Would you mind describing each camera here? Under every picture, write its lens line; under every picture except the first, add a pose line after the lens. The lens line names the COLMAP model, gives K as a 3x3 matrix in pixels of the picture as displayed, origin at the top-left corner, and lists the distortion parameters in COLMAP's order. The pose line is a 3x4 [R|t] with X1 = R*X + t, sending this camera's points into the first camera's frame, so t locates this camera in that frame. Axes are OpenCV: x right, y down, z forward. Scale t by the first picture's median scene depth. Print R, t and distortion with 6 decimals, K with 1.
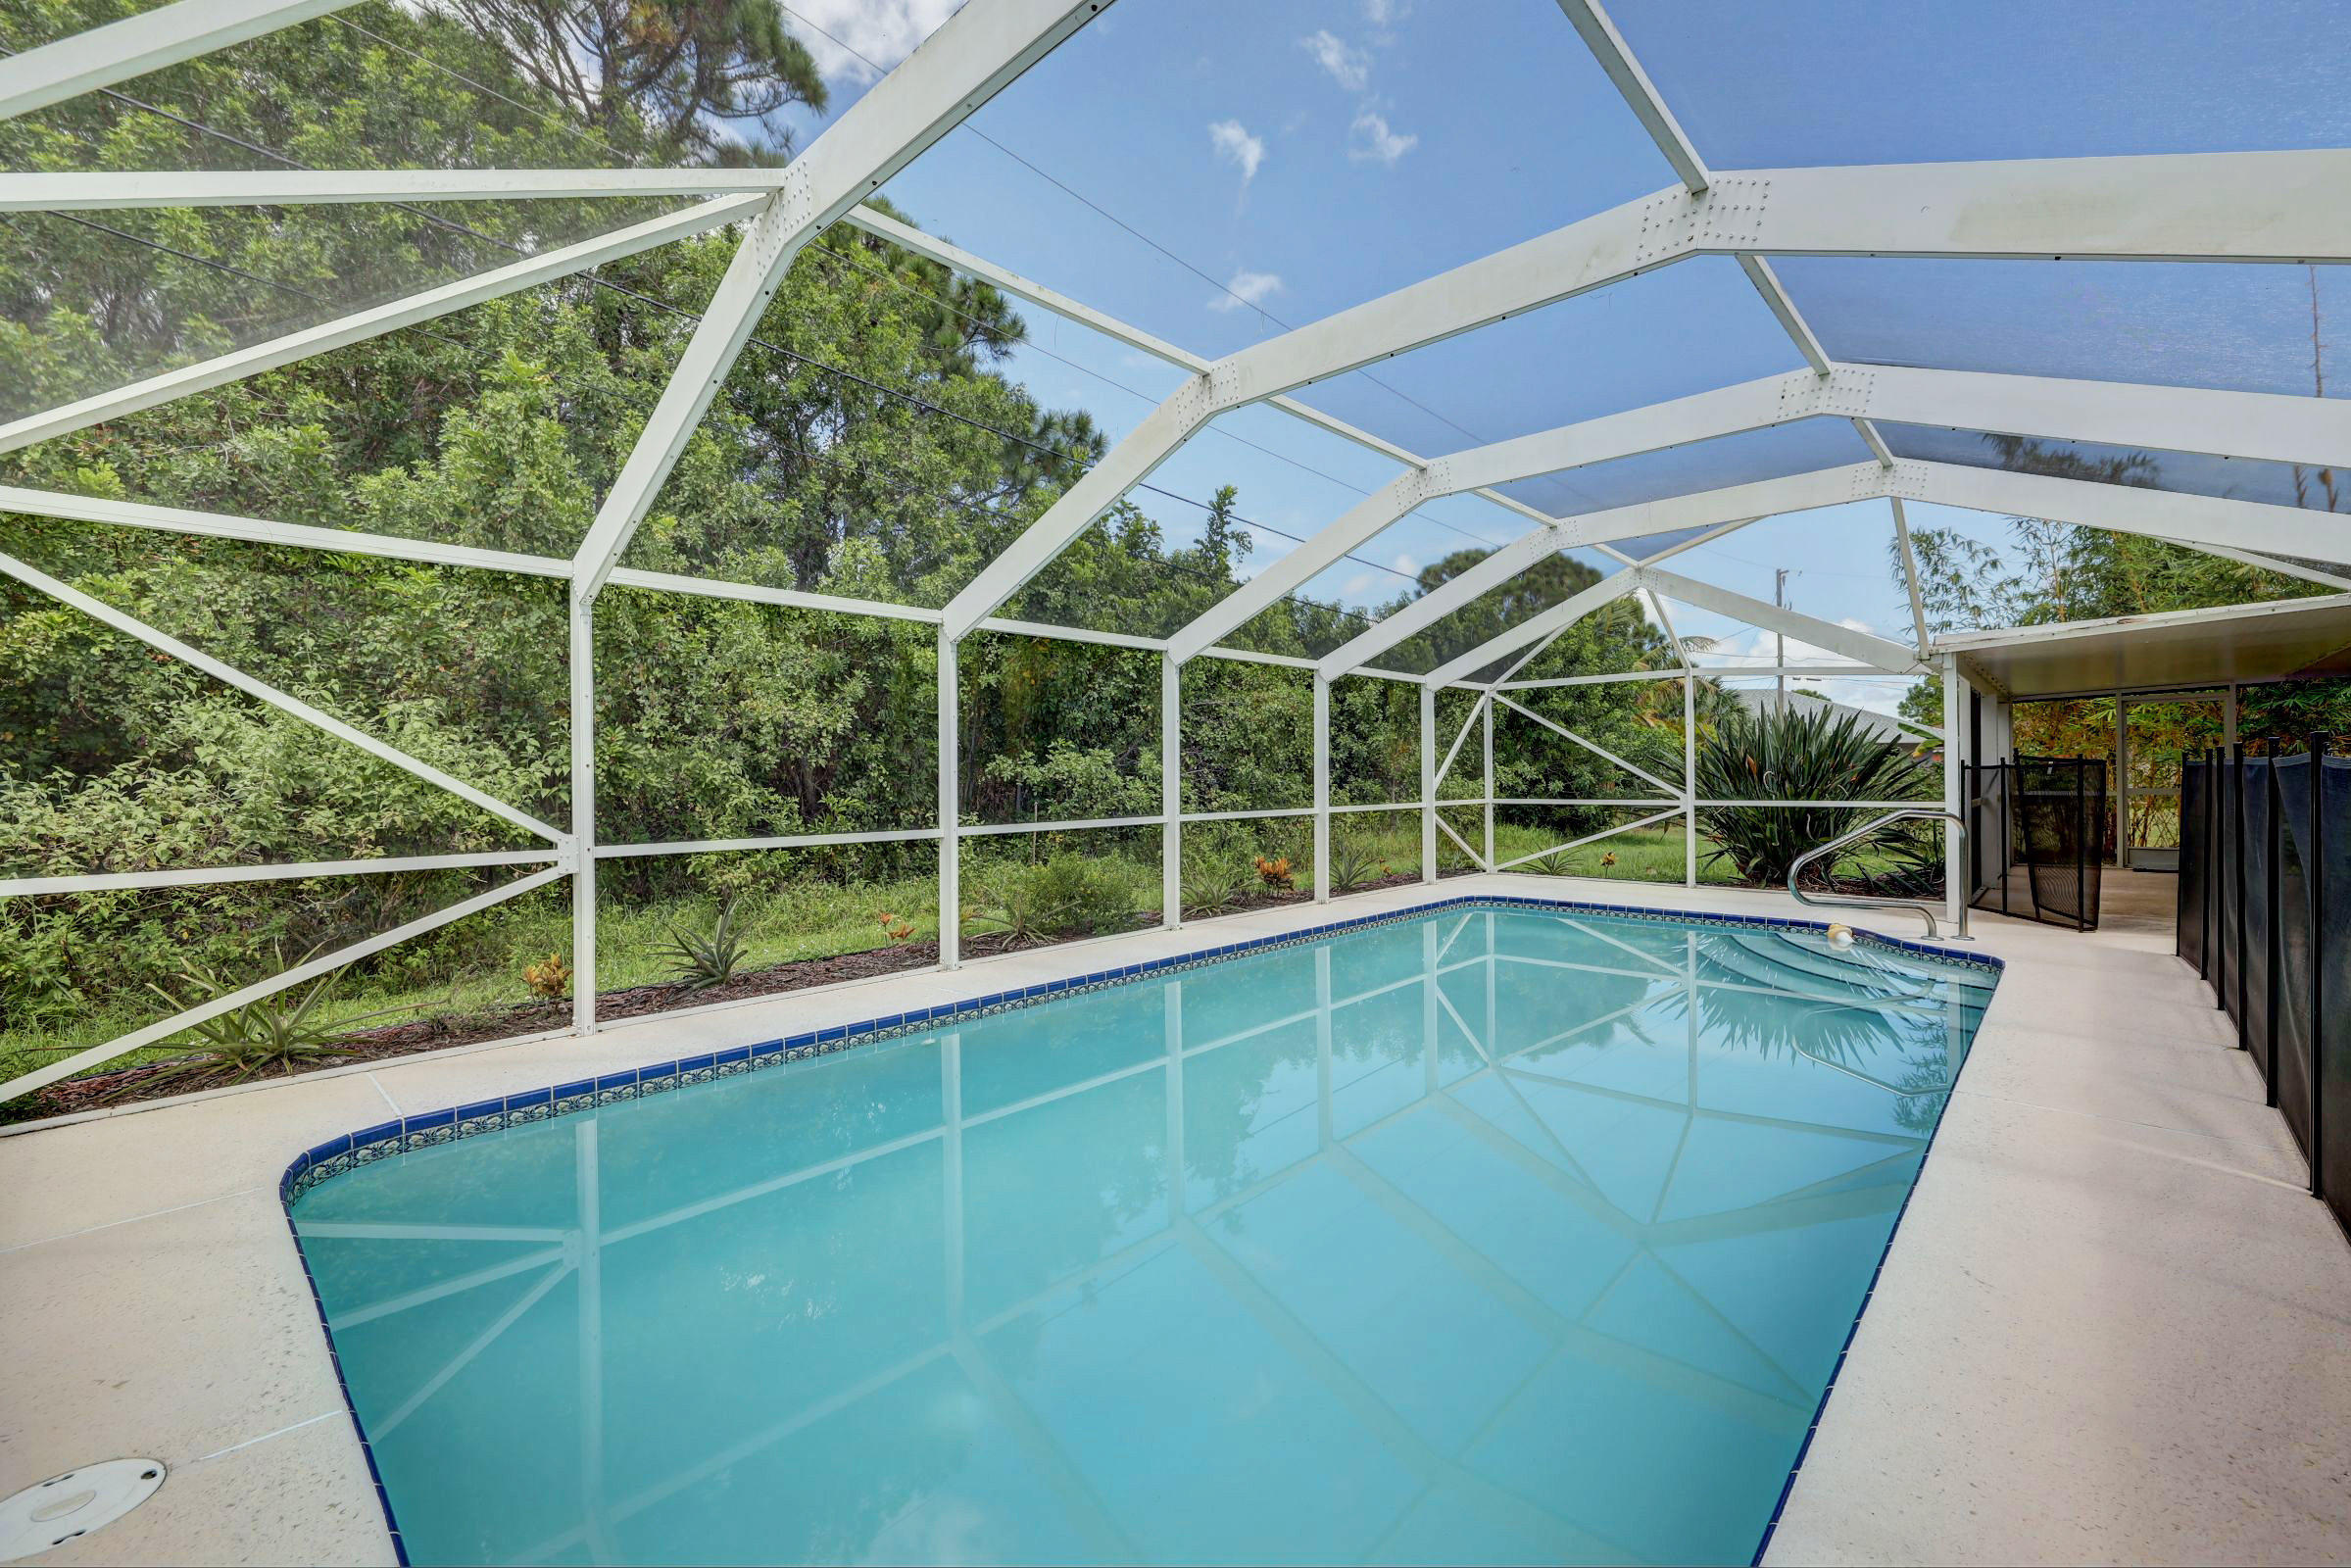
lens RADIAL K [[978.1, 0, 1176.2], [0, 978.1, 769.3], [0, 0, 1]] dist [-0.001039, -0.000071]
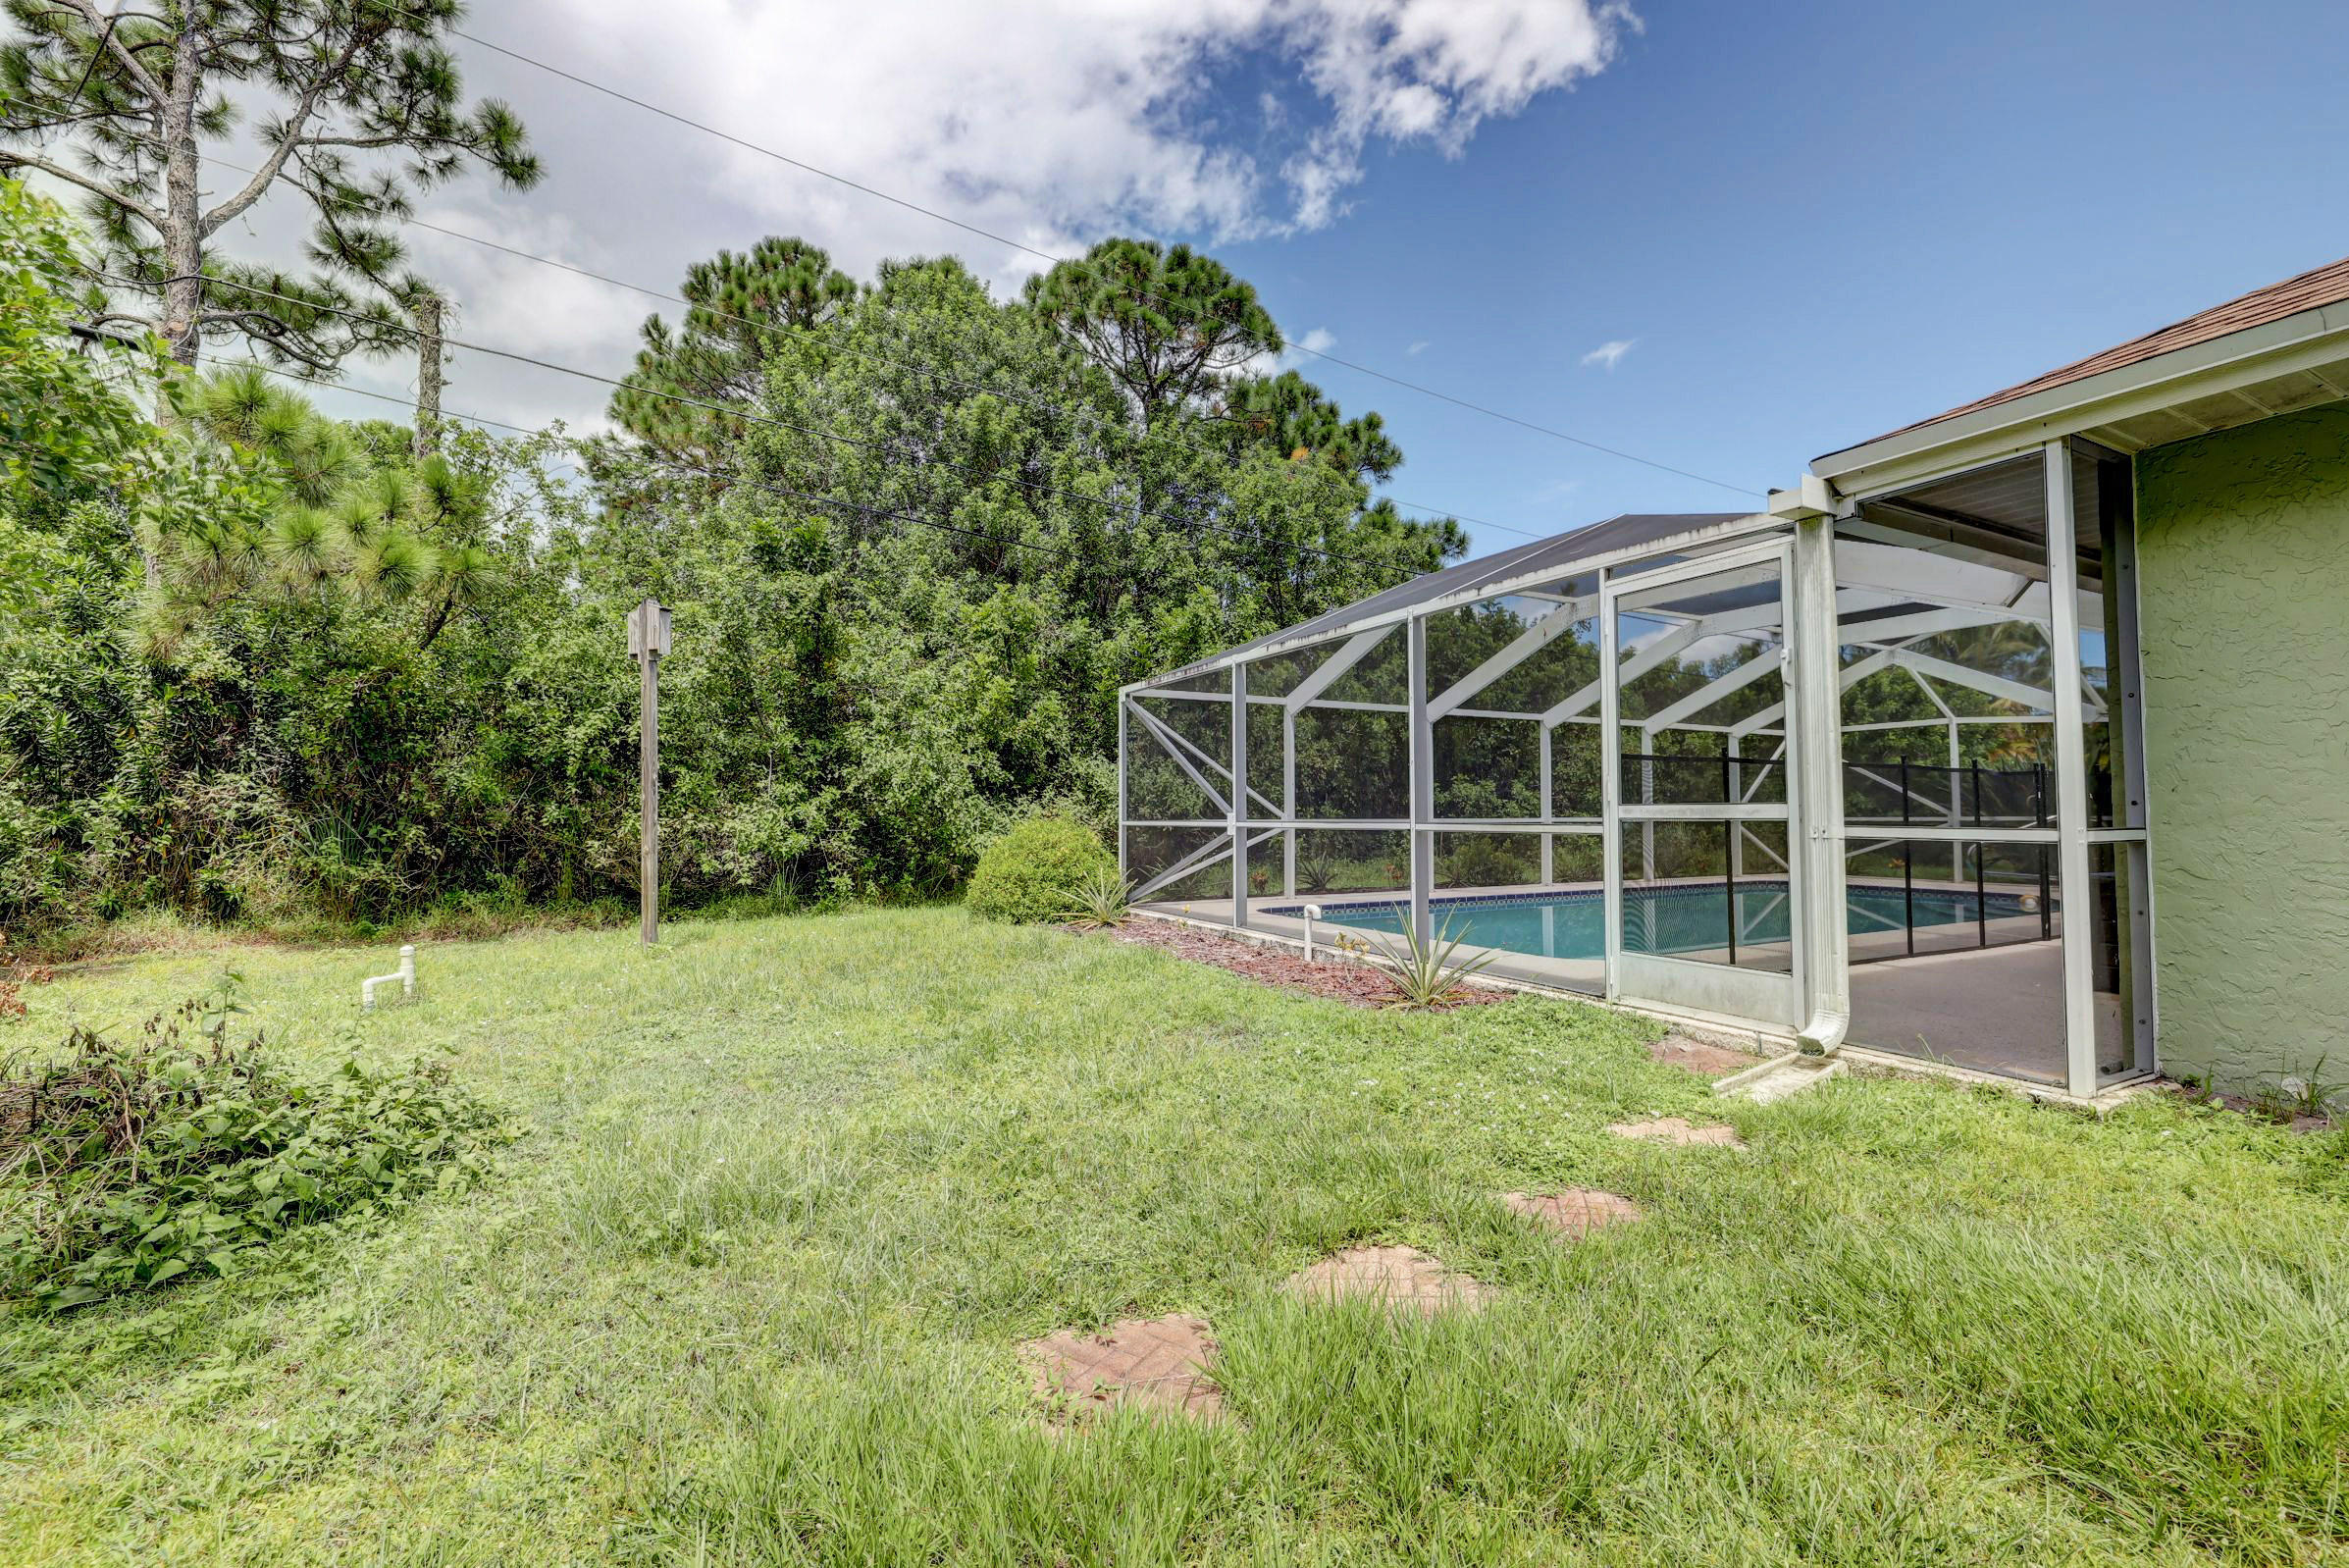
lens RADIAL K [[977.2, 0, 1170.3], [0, 977.2, 781.7], [0, 0, 1]] dist [-0.001039, -0.000071]
pose [[0.945273, -0.002279, -0.326272, -0.026219], [-0.007593, 0.999551, -0.028980, 0.015285], [0.326191, 0.029872, 0.944832, -0.304410]]
